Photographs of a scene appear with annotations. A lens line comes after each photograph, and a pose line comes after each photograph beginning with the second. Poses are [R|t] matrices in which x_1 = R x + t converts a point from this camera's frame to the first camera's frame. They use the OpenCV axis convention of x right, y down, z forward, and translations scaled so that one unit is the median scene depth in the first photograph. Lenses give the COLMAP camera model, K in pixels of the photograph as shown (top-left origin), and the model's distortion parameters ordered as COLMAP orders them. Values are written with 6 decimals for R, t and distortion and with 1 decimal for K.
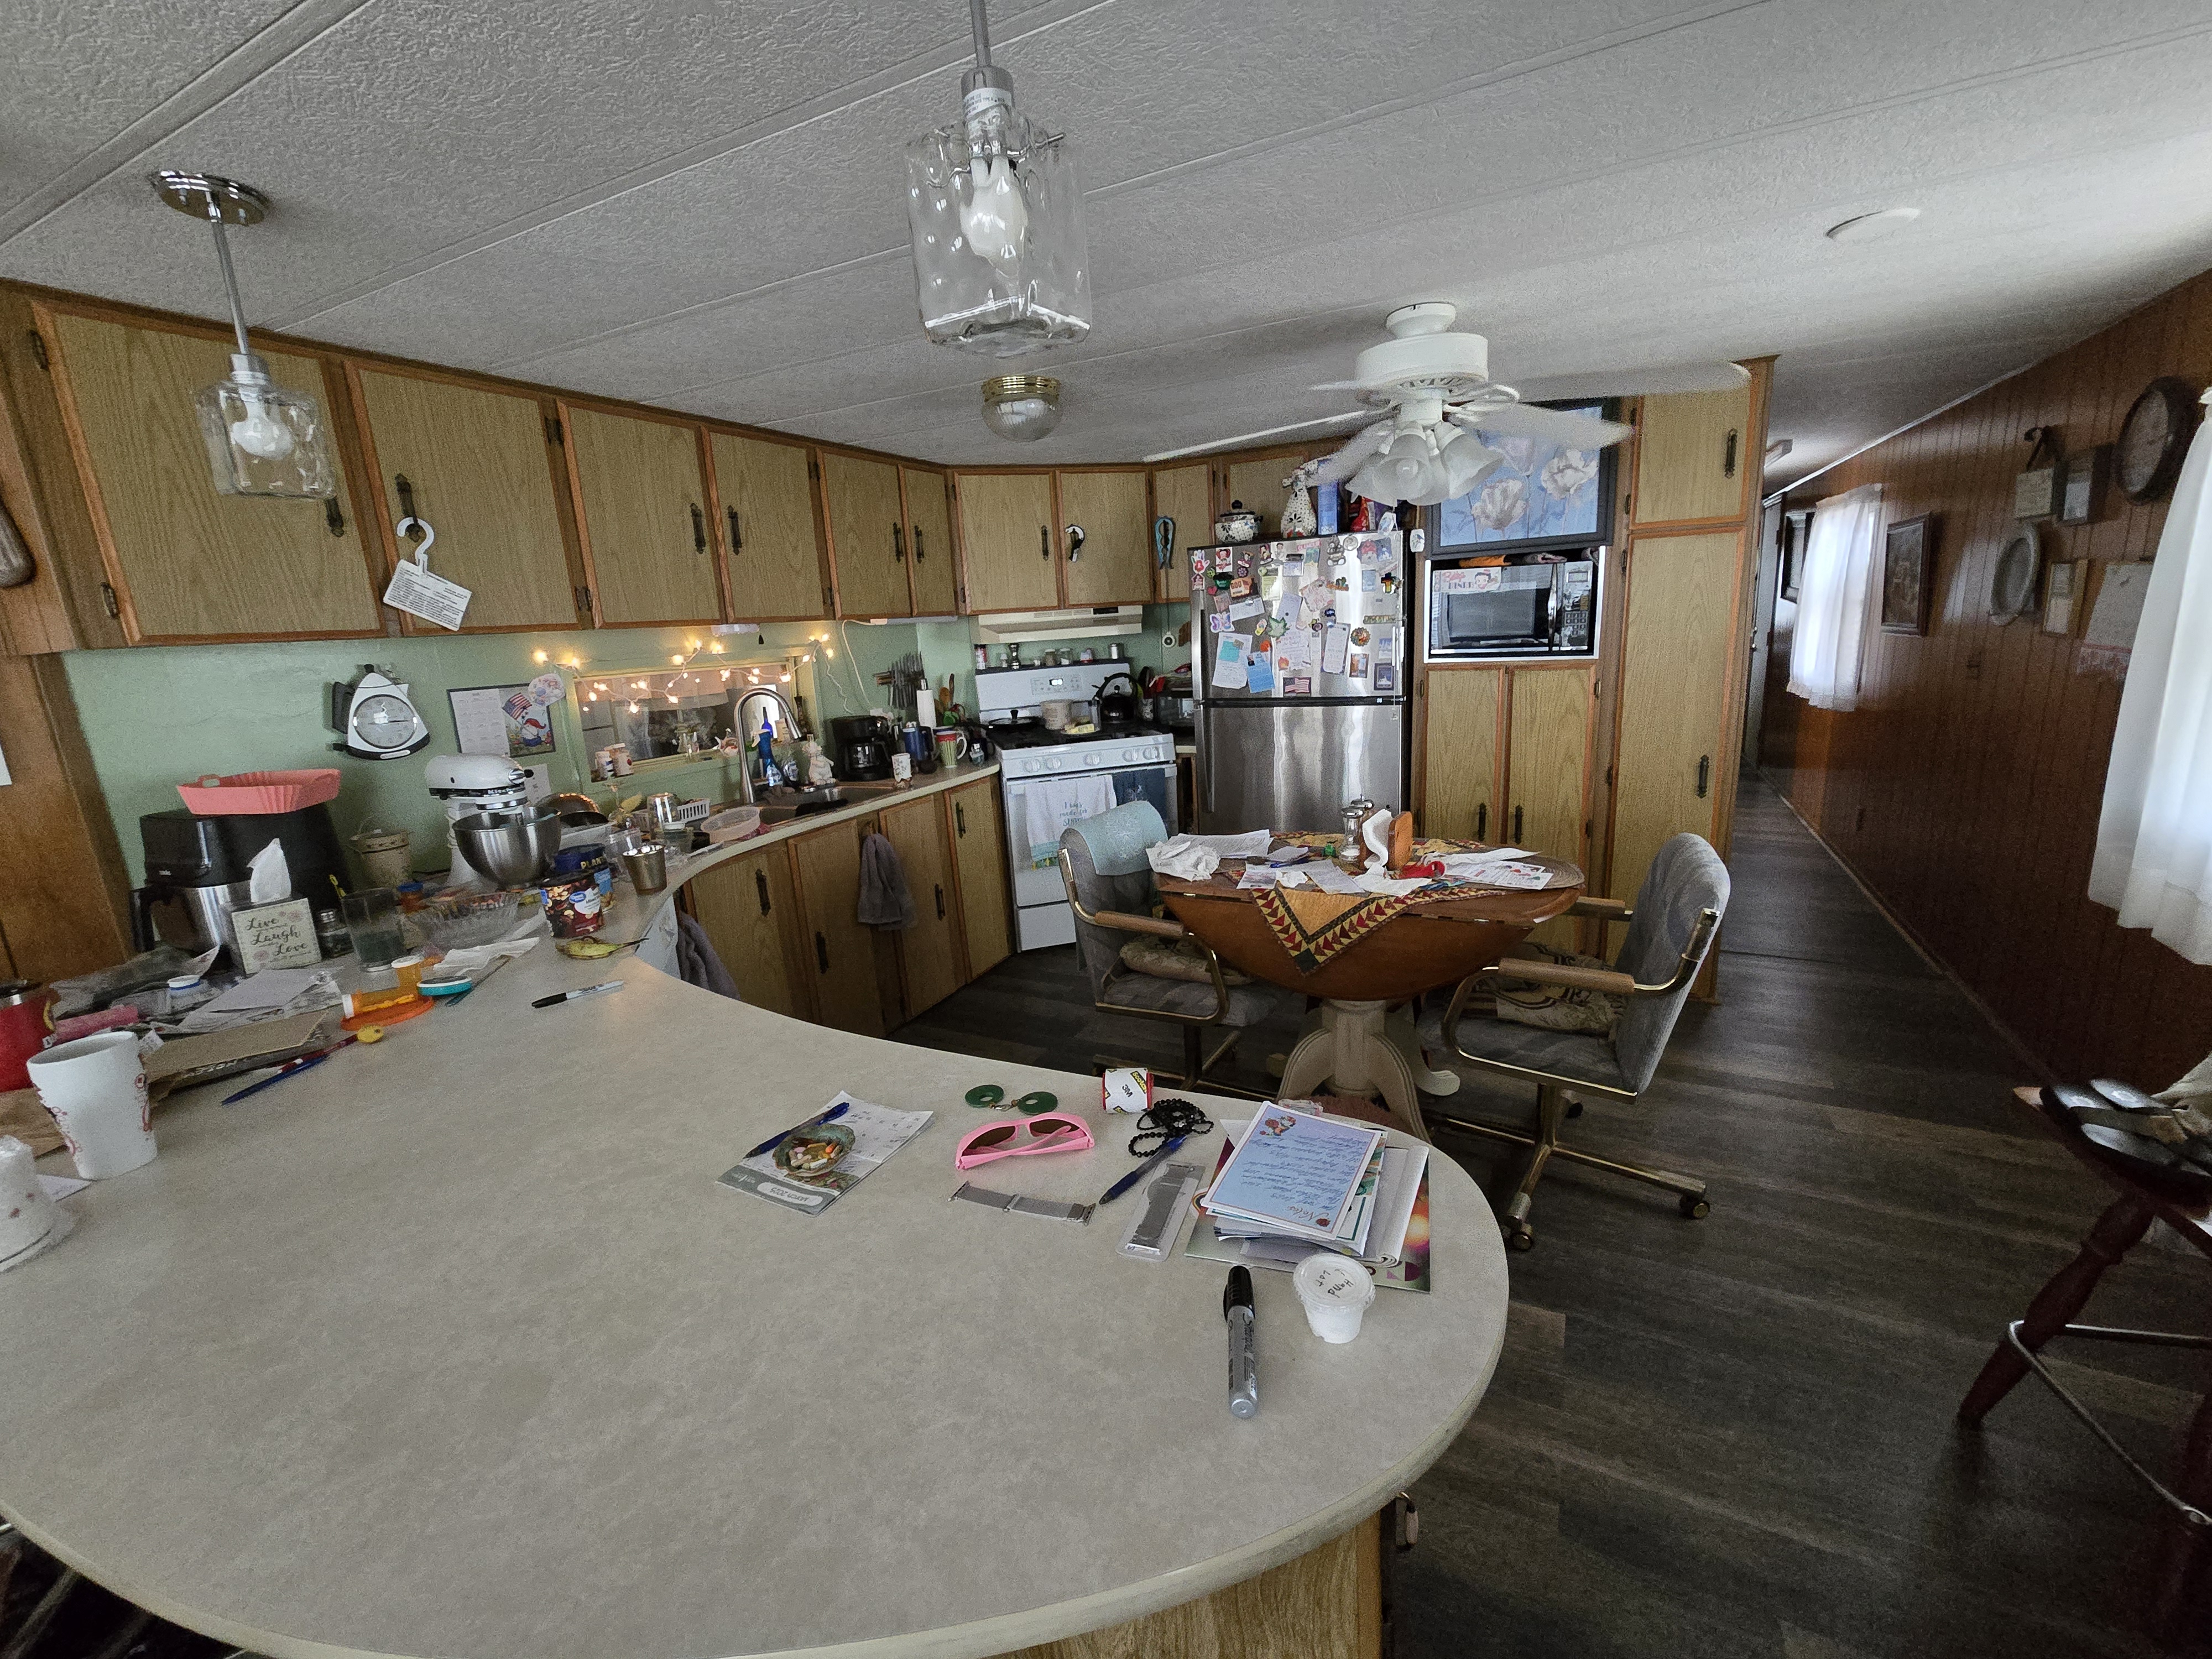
lens RADIAL K [[908.4, 0, 1113.3], [0, 908.4, 828.3], [0, 0, 1]] dist [0.000871, 0.000664]
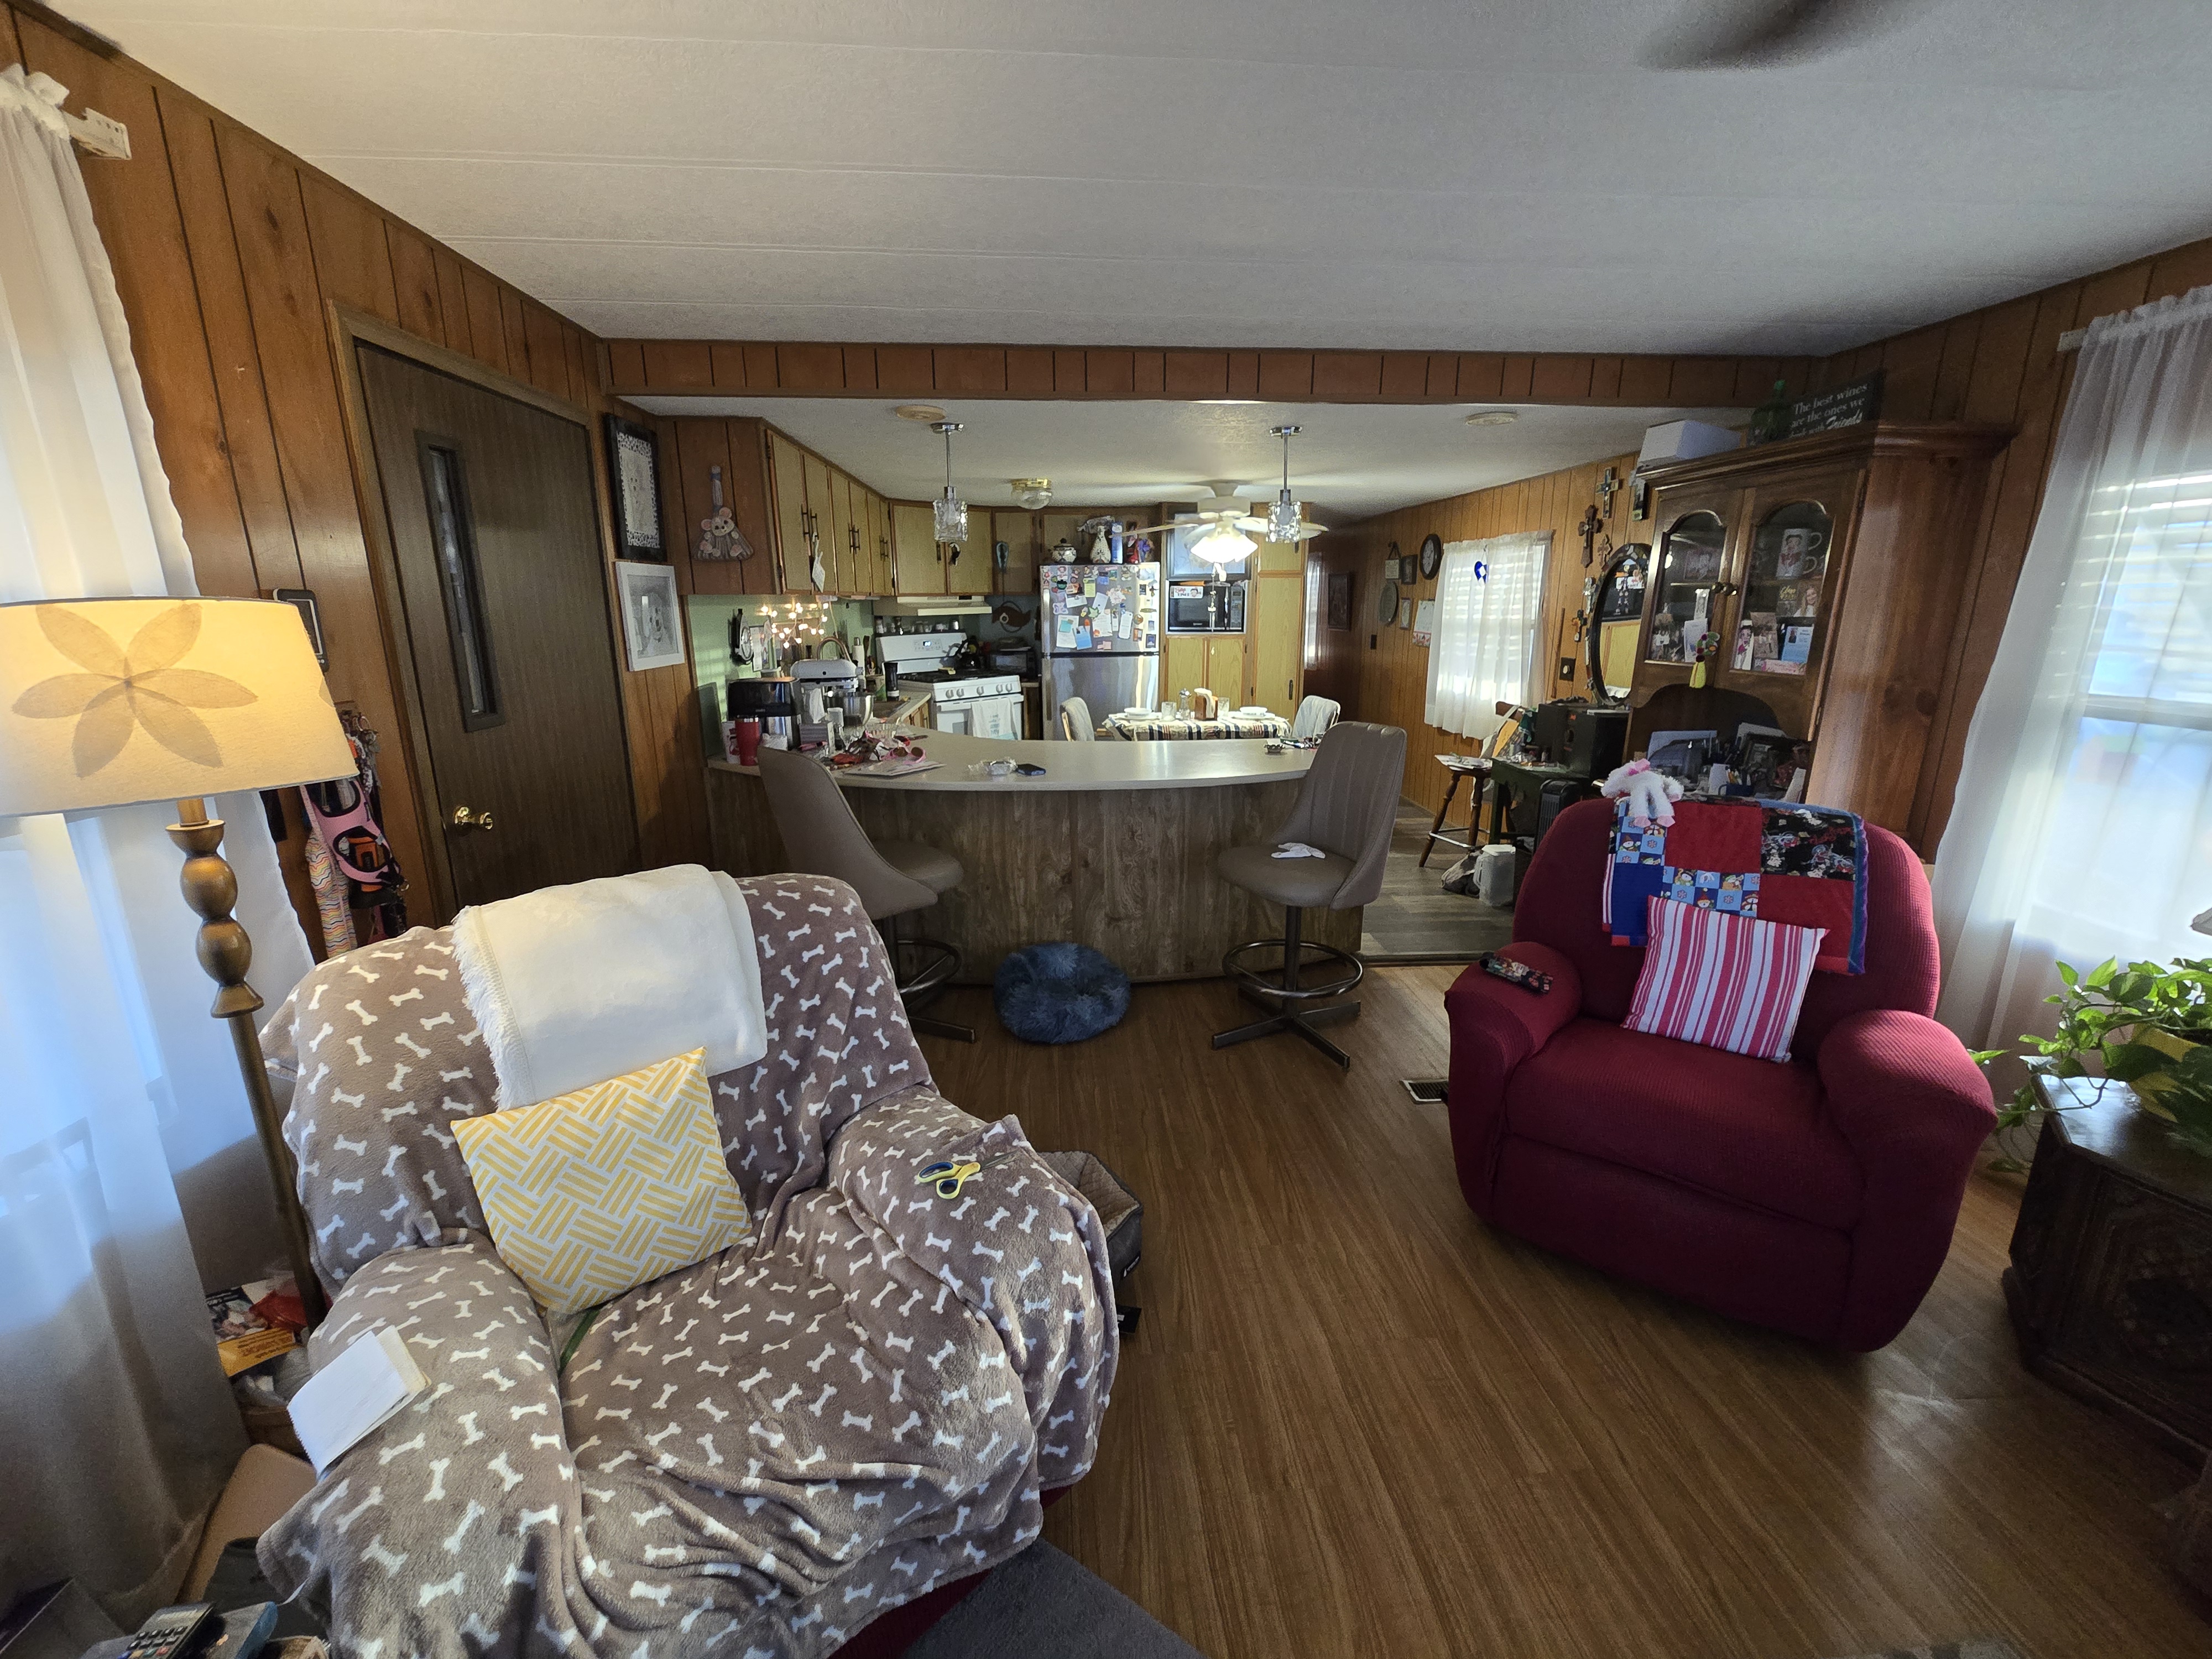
lens RADIAL K [[908.4, 0, 1098.4], [0, 908.4, 828.9], [0, 0, 1]] dist [0.000871, 0.000664]
pose [[0.858558, -0.079521, 0.506512, -0.751412], [0.076116, 0.996721, 0.027462, 0.155493], [-0.507035, 0.014976, 0.861795, -0.542101]]
